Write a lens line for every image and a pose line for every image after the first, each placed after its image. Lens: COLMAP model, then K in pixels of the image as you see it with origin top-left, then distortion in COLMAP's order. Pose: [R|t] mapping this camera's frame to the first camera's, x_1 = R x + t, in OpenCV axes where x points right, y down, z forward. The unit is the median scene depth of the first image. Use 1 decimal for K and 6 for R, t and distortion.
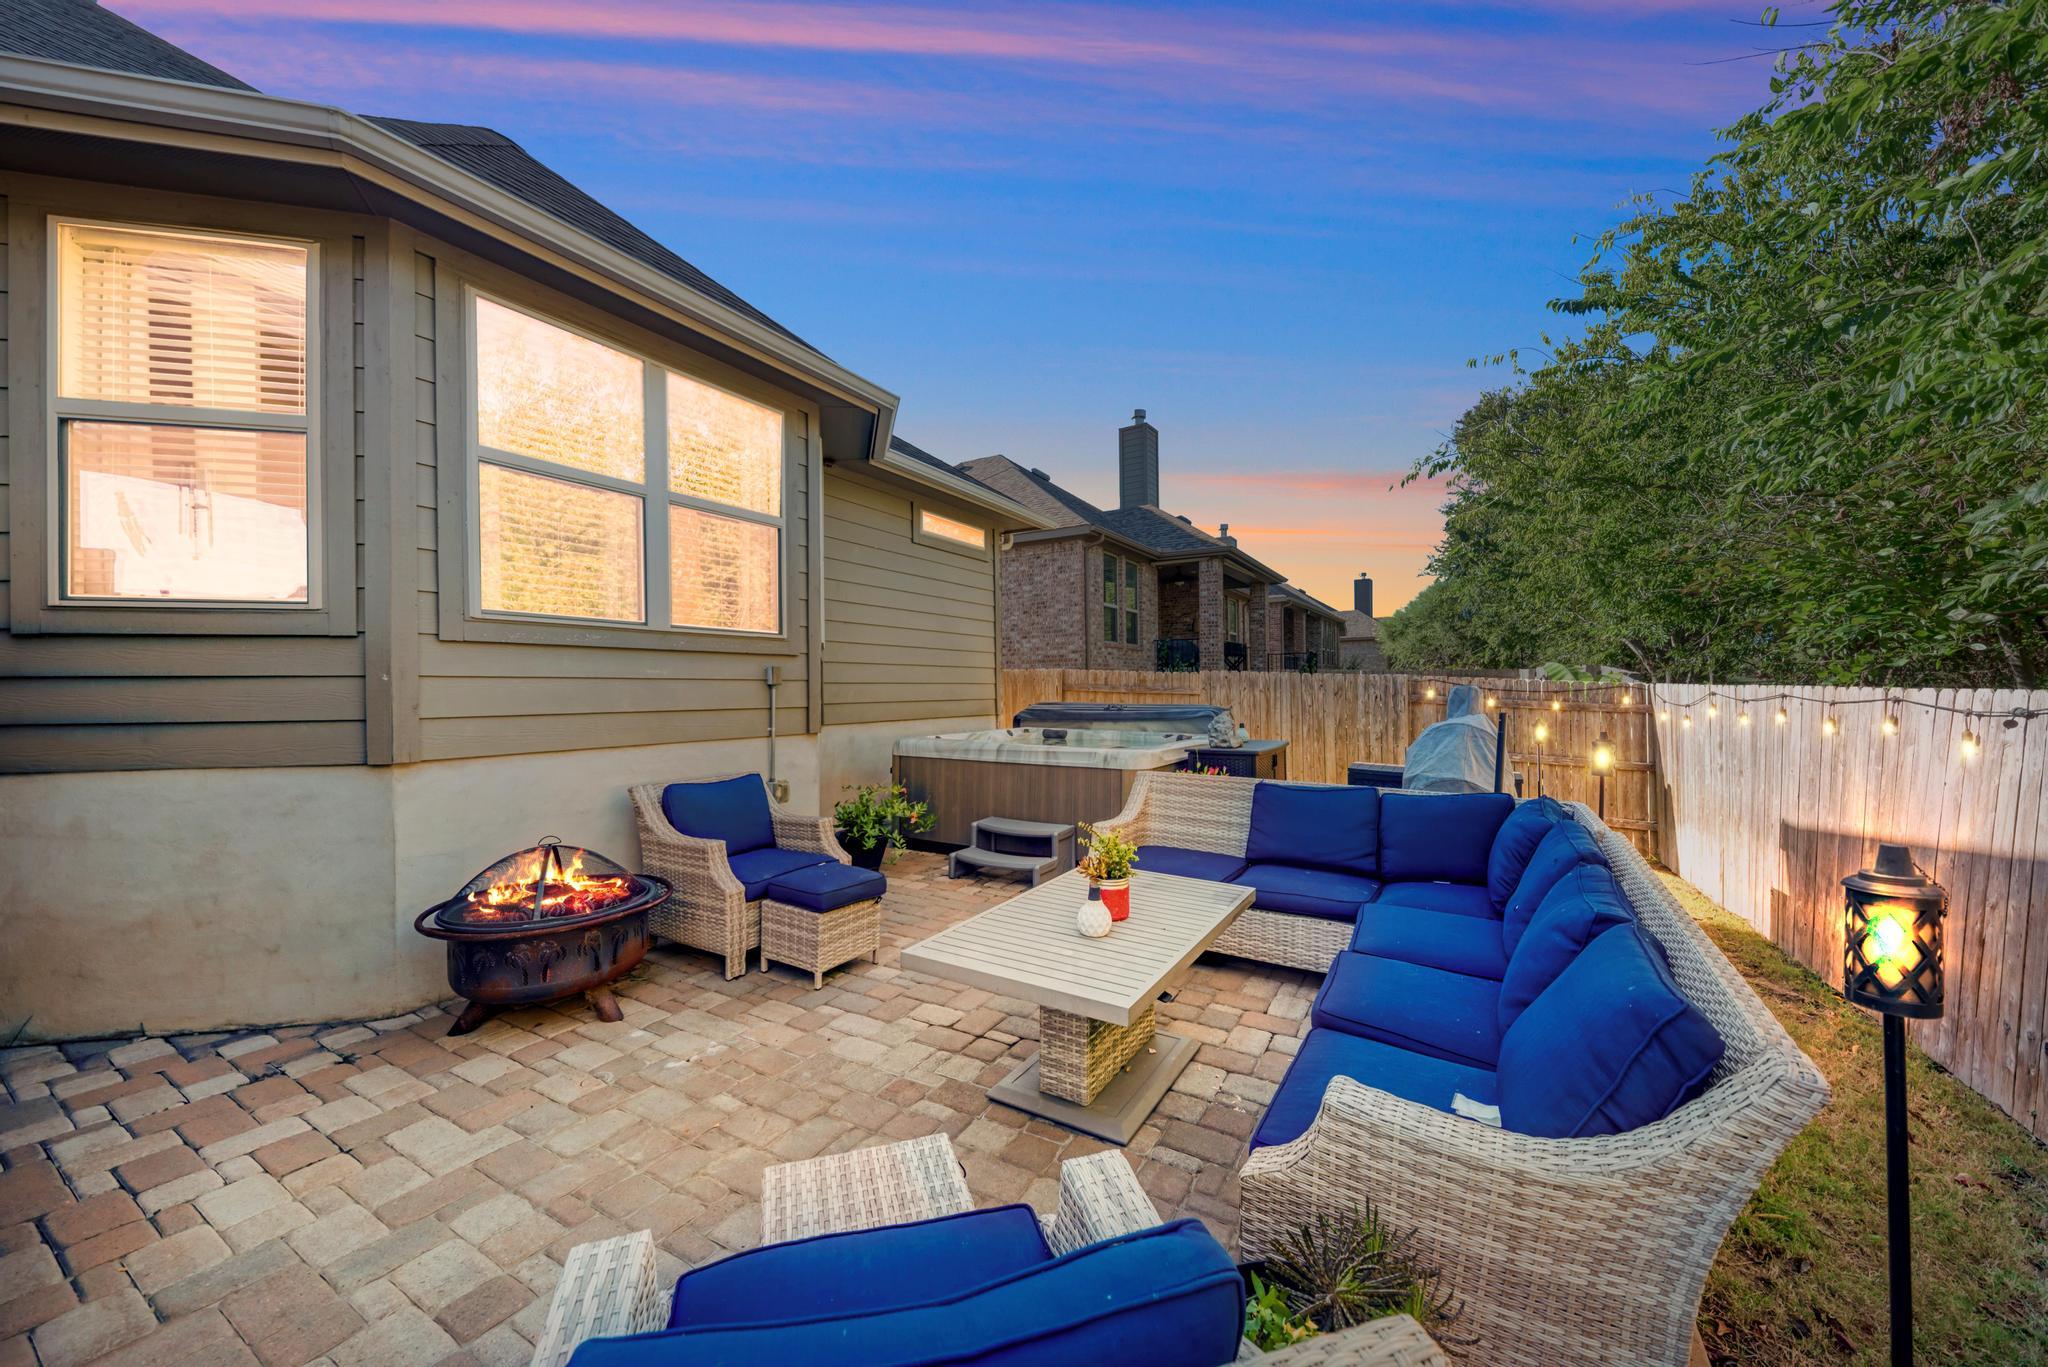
lens RADIAL K [[750.0, 0, 1031.2], [0, 750.0, 683.5], [0, 0, 1]] dist [0.001482, 0.000071]
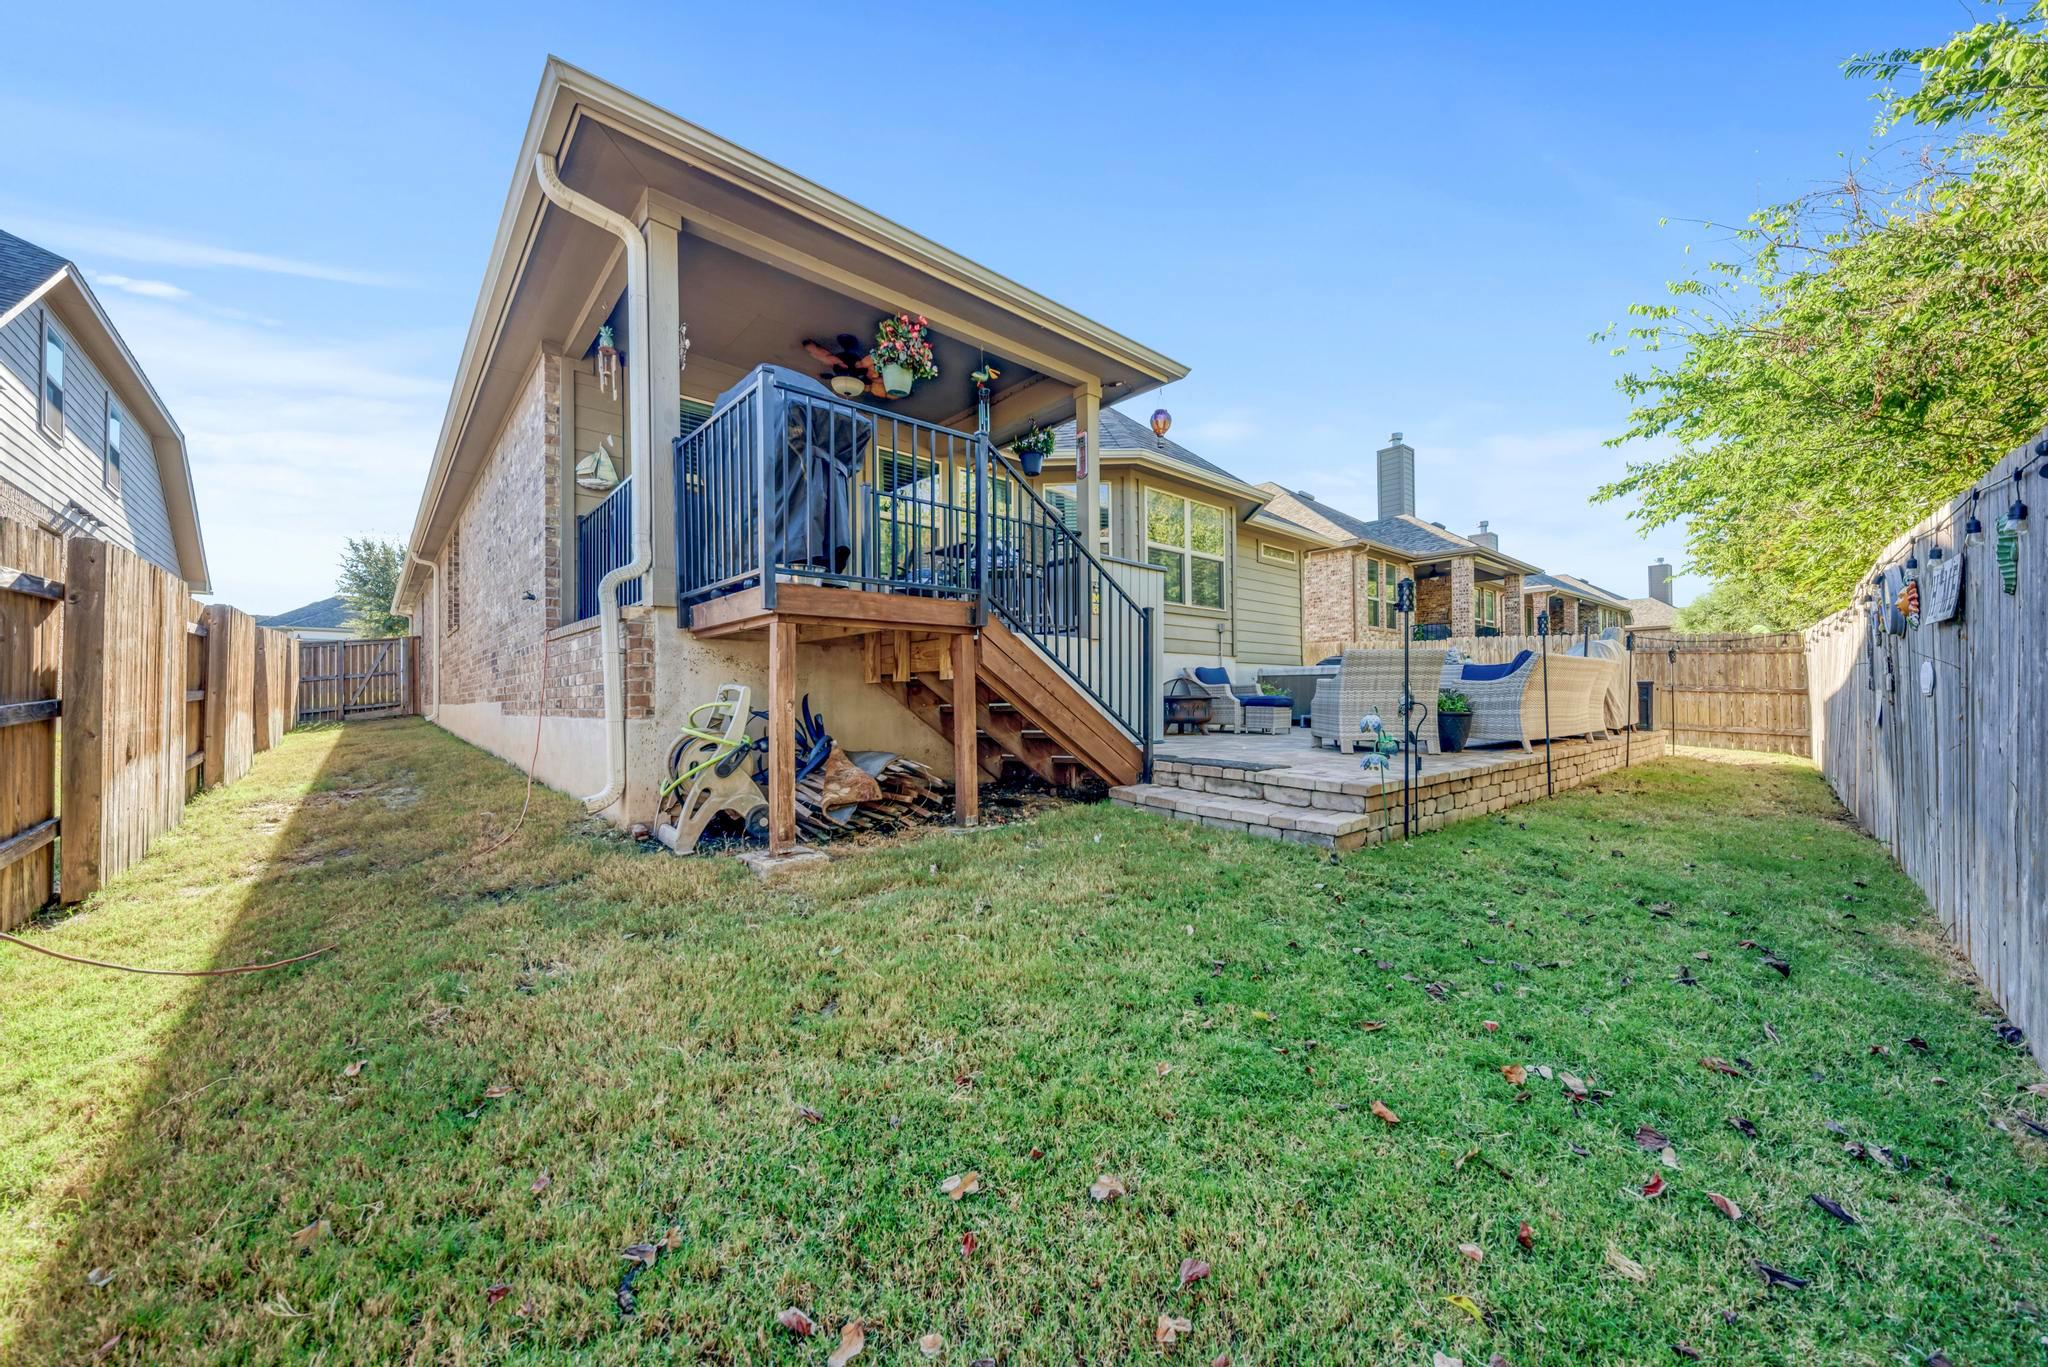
lens RADIAL K [[750.0, 0, 1023.9], [0, 750.0, 696.2], [0, 0, 1]] dist [0.001482, 0.000071]
pose [[0.951080, -0.005024, -0.308904, -0.061268], [0.005459, 0.999985, 0.000546, 0.053882], [0.308897, -0.002206, 0.951093, -0.371678]]
